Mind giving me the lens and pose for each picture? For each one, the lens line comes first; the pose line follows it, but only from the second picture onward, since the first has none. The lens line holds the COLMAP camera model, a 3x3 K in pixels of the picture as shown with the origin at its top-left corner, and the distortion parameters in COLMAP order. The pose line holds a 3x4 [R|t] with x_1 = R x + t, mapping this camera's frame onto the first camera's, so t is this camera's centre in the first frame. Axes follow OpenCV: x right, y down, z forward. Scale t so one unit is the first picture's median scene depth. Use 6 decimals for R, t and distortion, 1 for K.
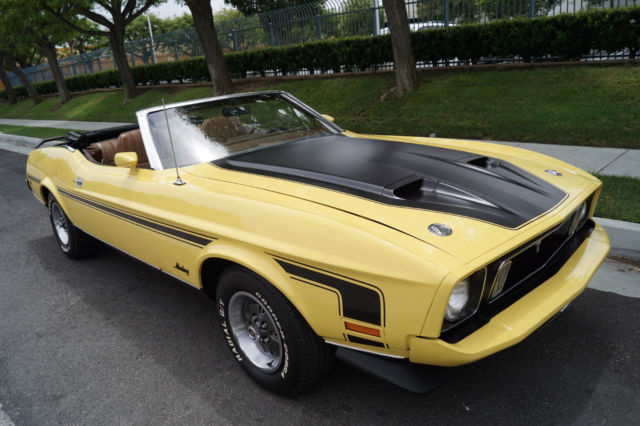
lens RADIAL K [[492.6, 0, 320.0], [0, 492.6, 213.0], [0, 0, 1]] dist [-0.077346, 0.009468]
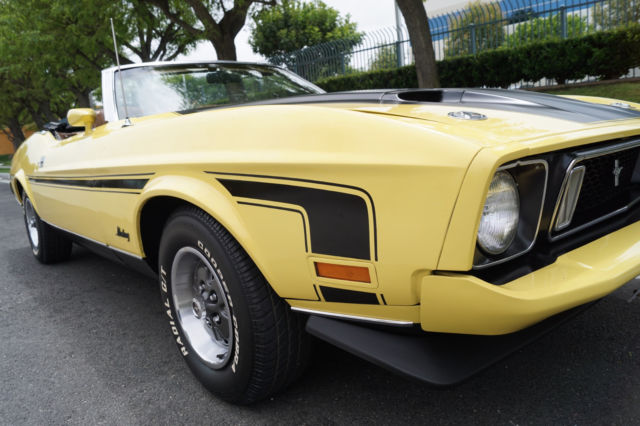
lens RADIAL K [[492.6, 0, 320.0], [0, 492.6, 213.0], [0, 0, 1]] dist [-0.077346, 0.009468]
pose [[0.998273, 0.009043, -0.058041, 0.075023], [-0.015478, 0.993656, -0.111391, 0.185260], [0.056665, 0.112097, 0.992080, 0.308086]]
